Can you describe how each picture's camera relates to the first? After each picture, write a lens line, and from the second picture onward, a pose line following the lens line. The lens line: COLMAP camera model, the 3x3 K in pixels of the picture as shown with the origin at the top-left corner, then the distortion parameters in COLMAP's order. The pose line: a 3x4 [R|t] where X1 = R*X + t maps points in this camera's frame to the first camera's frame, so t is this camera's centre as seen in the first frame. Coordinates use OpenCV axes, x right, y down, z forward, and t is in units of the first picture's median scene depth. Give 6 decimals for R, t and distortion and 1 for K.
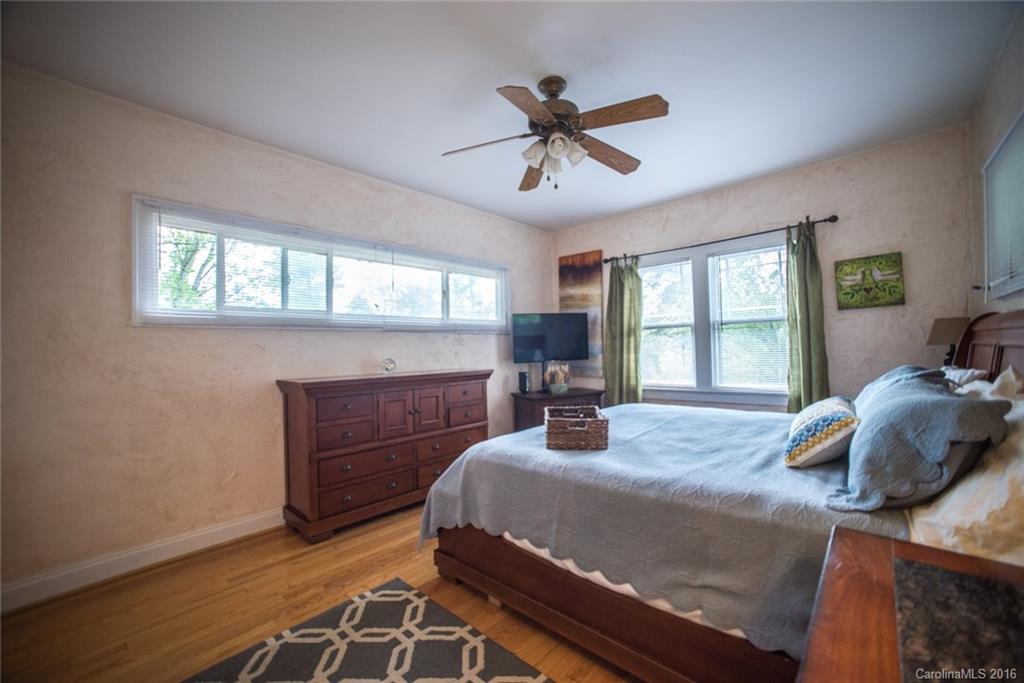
lens RADIAL K [[409.0, 0, 514.3], [0, 409.0, 341.1], [0, 0, 1]] dist [-0.052543, 0.025001]
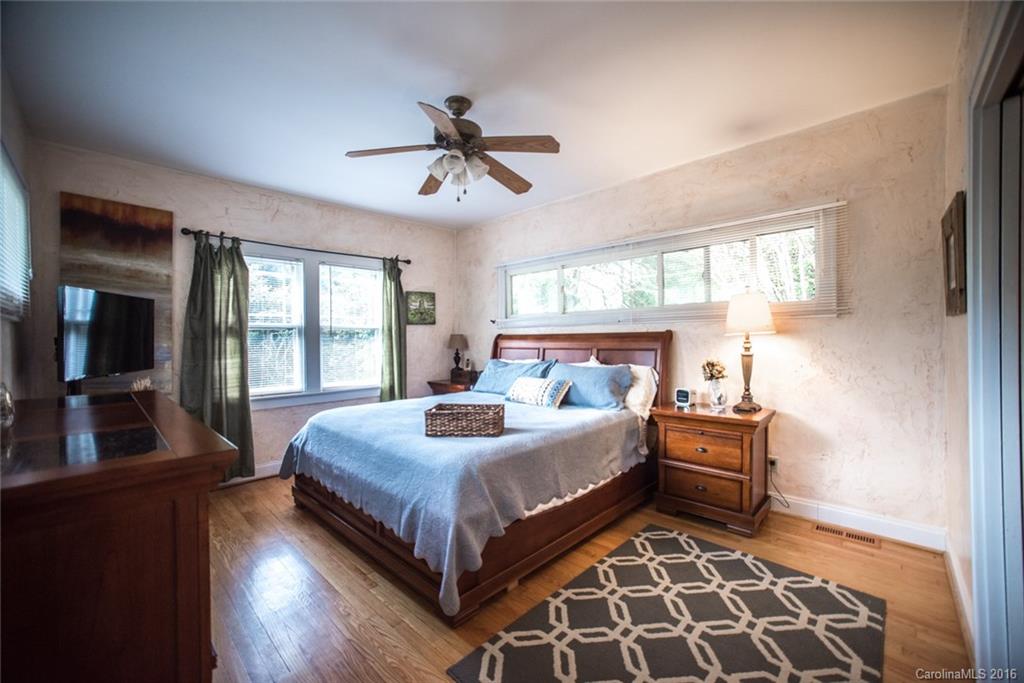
lens RADIAL K [[409.0, 0, 514.3], [0, 409.0, 341.1], [0, 0, 1]] dist [-0.052543, 0.025001]
pose [[0.026572, 0.021031, 0.999426, -0.677289], [-0.009994, 0.999734, -0.020772, 0.009695], [-0.999597, -0.009436, 0.026775, 0.579781]]
